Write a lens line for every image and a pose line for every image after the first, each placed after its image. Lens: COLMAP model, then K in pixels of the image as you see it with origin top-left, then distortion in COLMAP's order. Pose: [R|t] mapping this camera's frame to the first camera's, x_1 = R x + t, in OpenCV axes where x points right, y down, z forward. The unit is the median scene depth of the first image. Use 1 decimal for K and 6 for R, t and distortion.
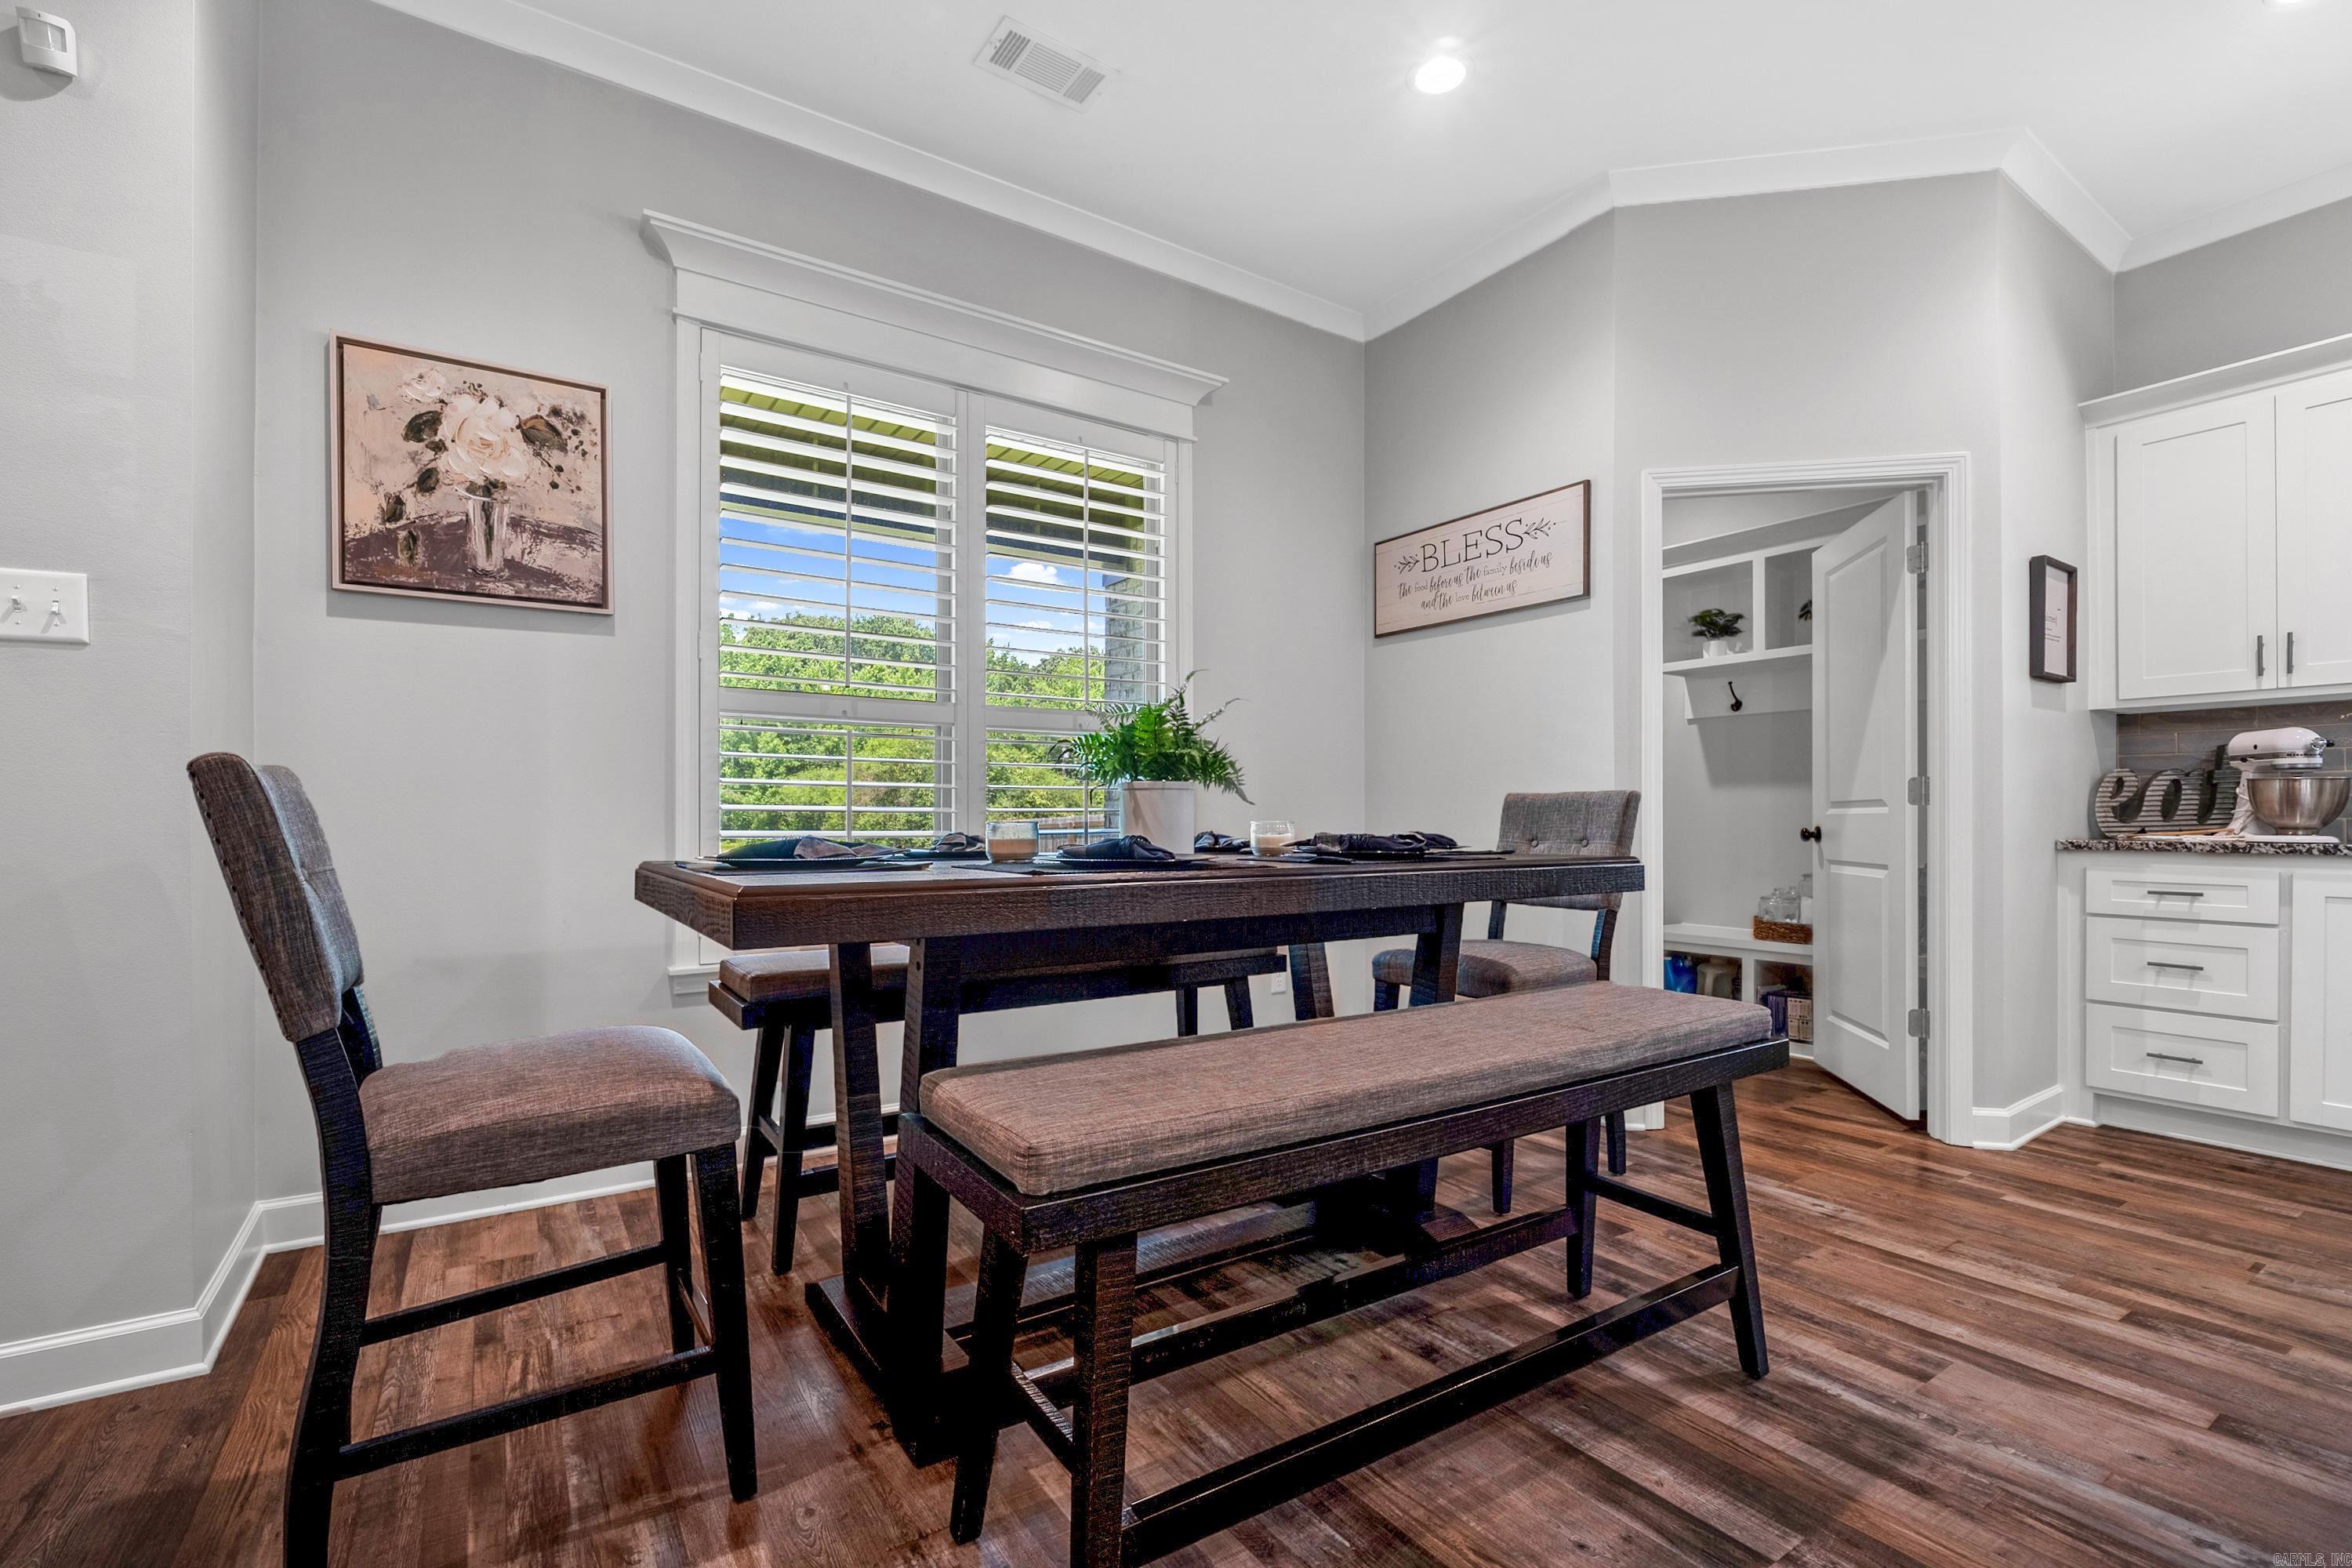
lens RADIAL K [[1043.0, 0, 1207.9], [0, 1043.0, 812.5], [0, 0, 1]] dist [-0.000766, -0.000228]
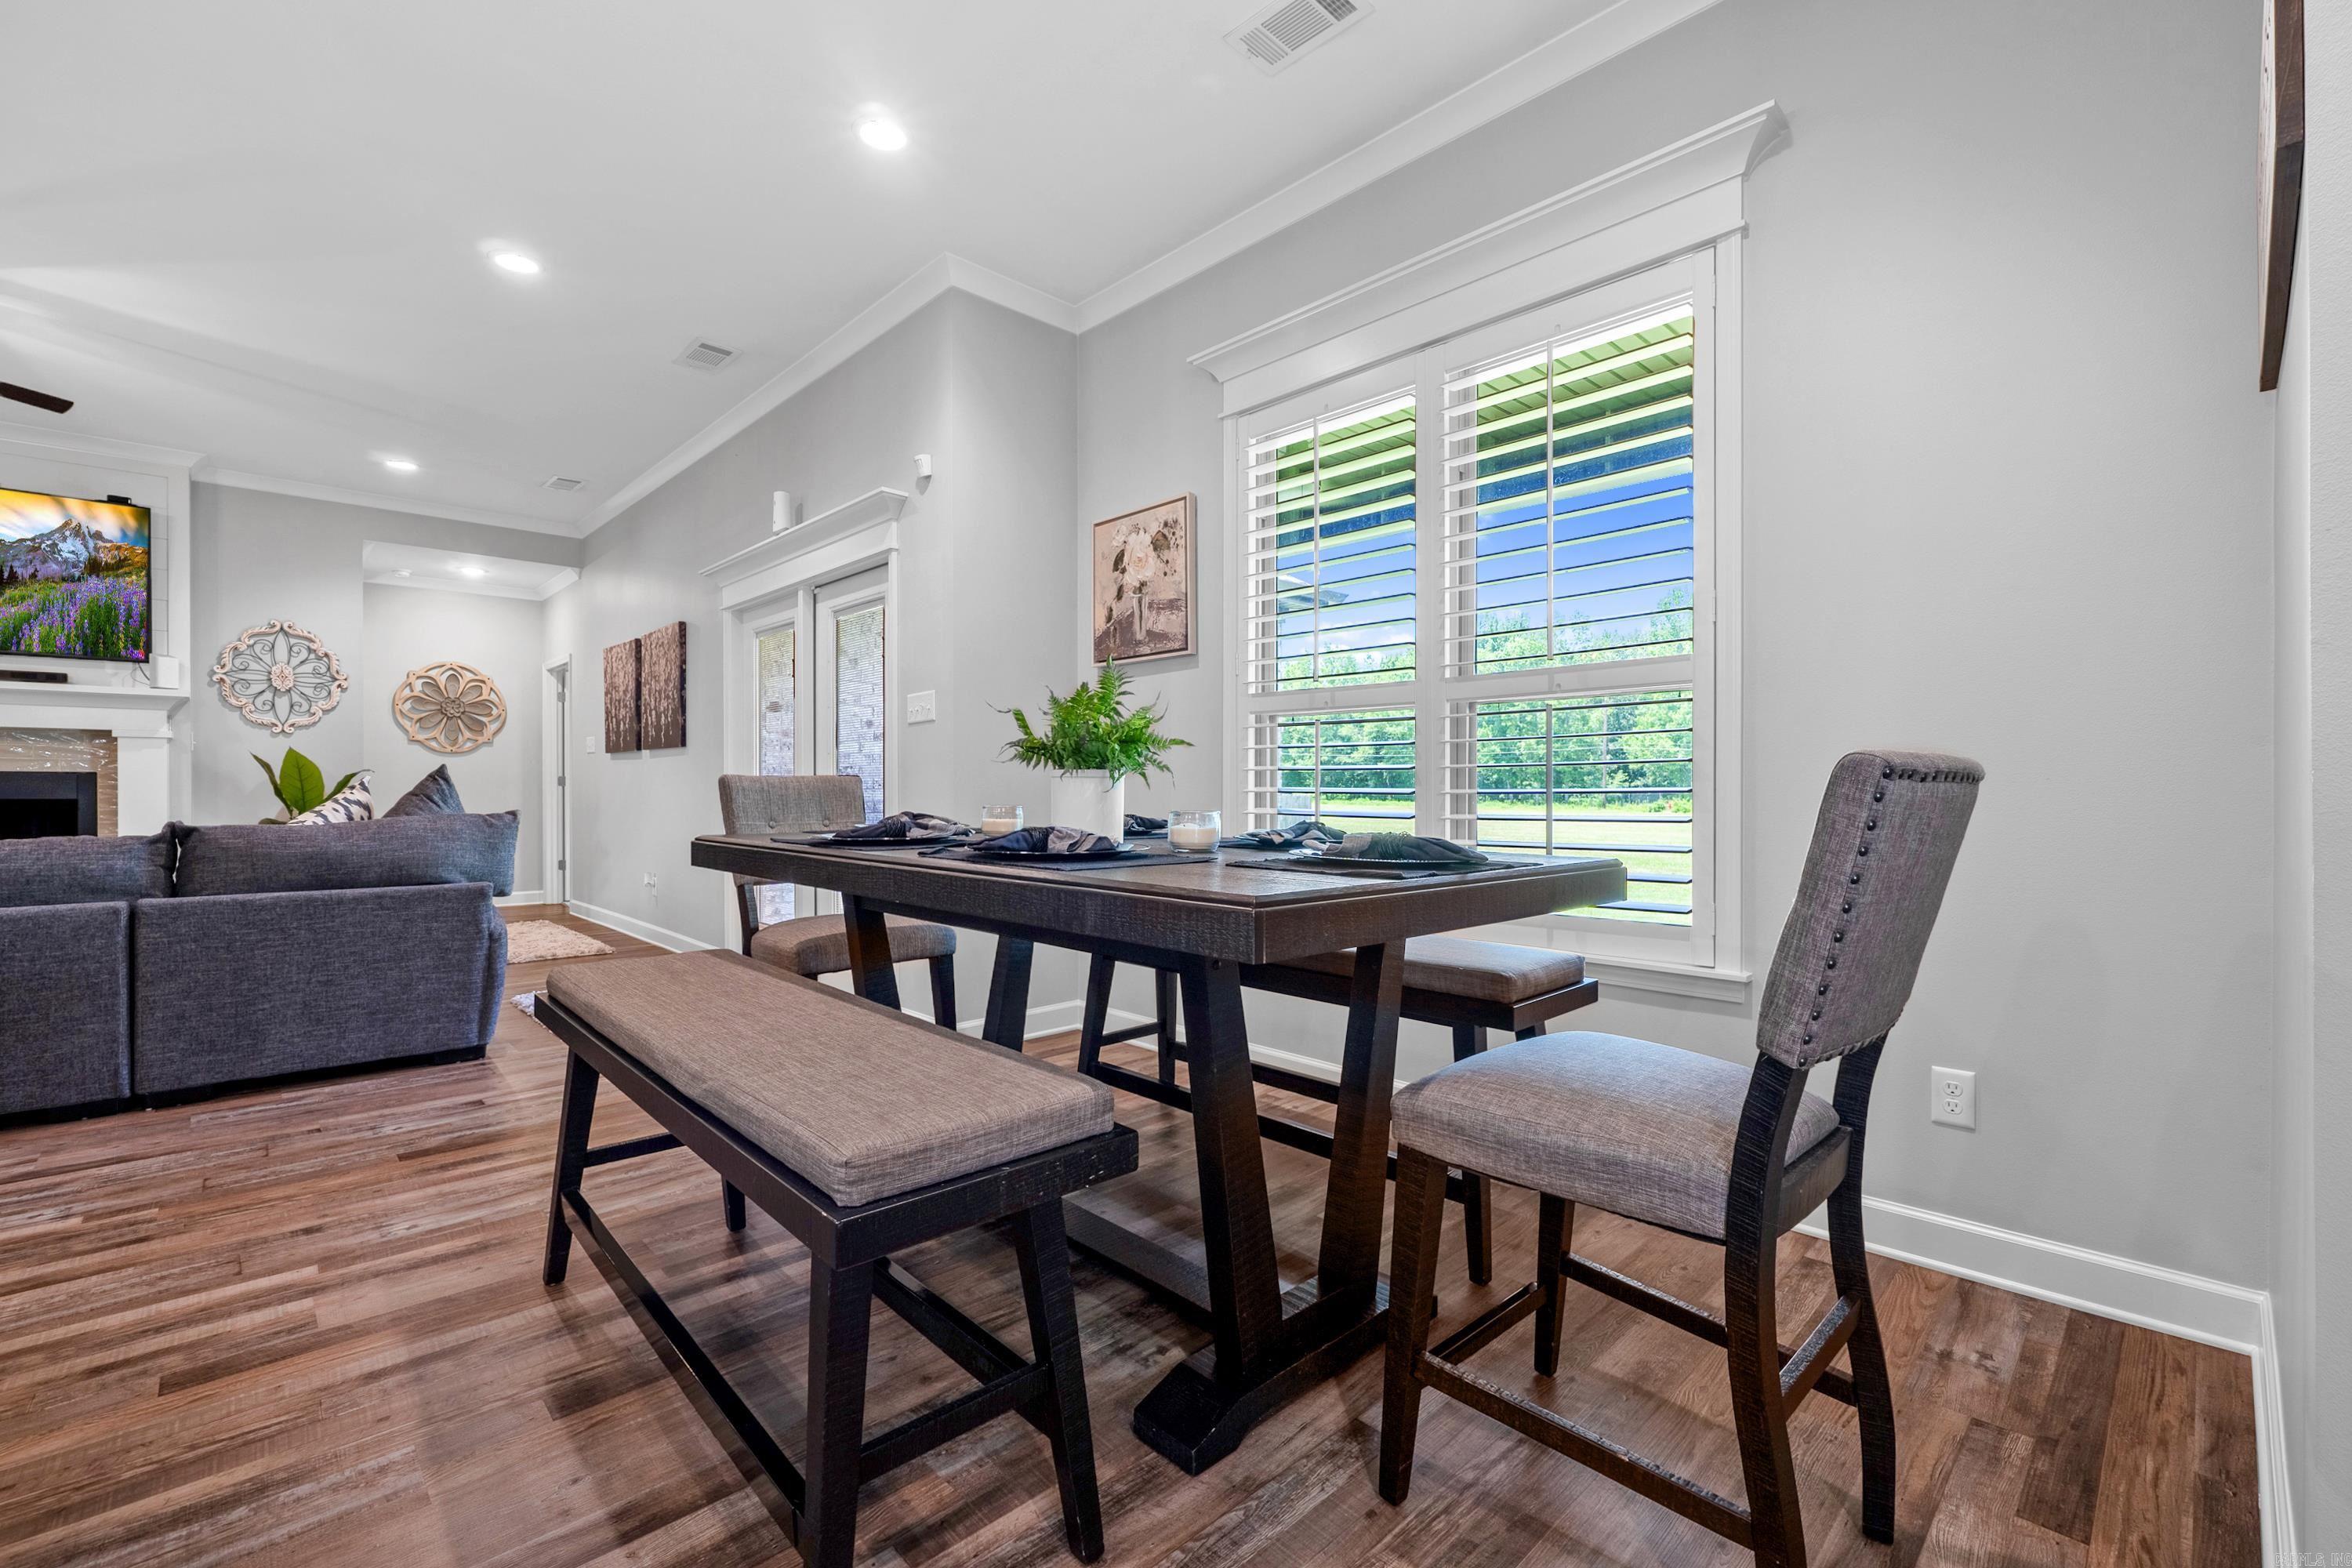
lens RADIAL K [[1000.6, 0, 1176.7], [0, 1000.6, 803.4], [0, 0, 1]] dist [0.001658, -0.000393]
pose [[0.155980, 0.017982, -0.987596, 0.789233], [0.002598, 0.999823, 0.018615, -0.011311], [0.987757, -0.005470, 0.155906, 0.781218]]
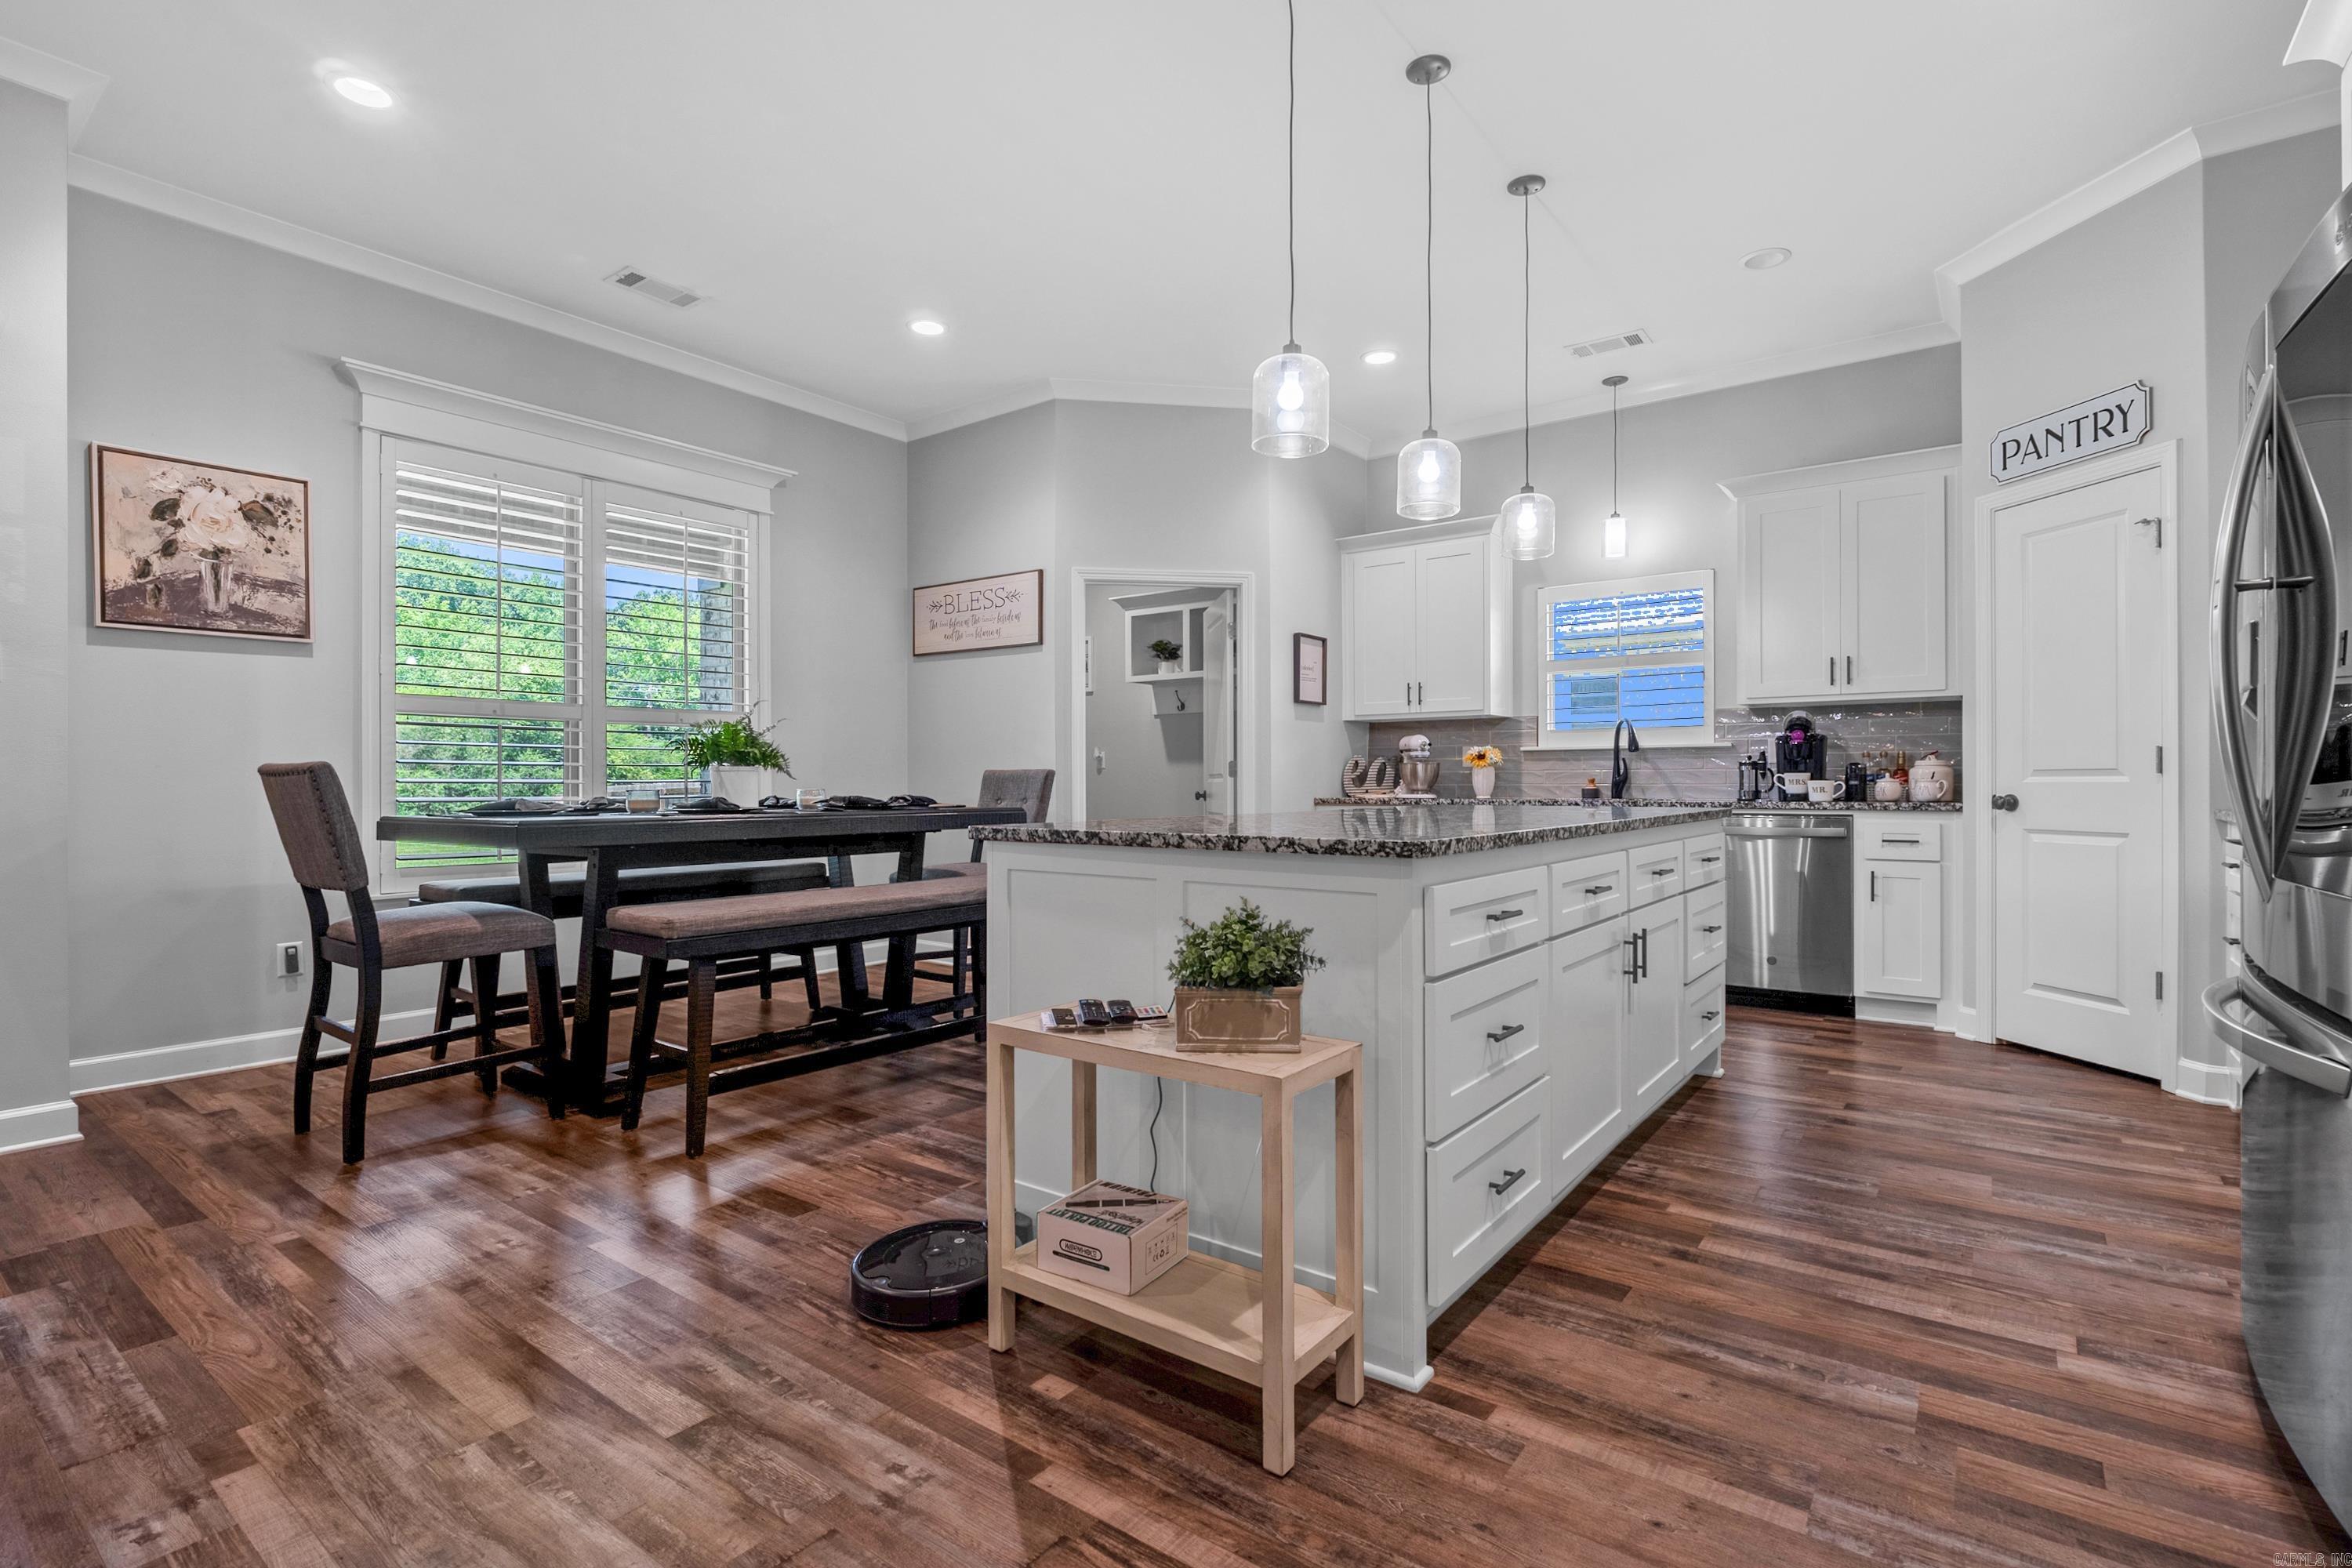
lens RADIAL K [[1079.8, 0, 1208.3], [0, 1079.8, 778.0], [0, 0, 1]] dist [-0.000657, 0.000030]
pose [[0.942108, -0.000951, 0.335307, 0.074376], [0.000795, 1.000000, 0.000603, -0.008946], [-0.335308, -0.000302, 0.942109, -0.776646]]
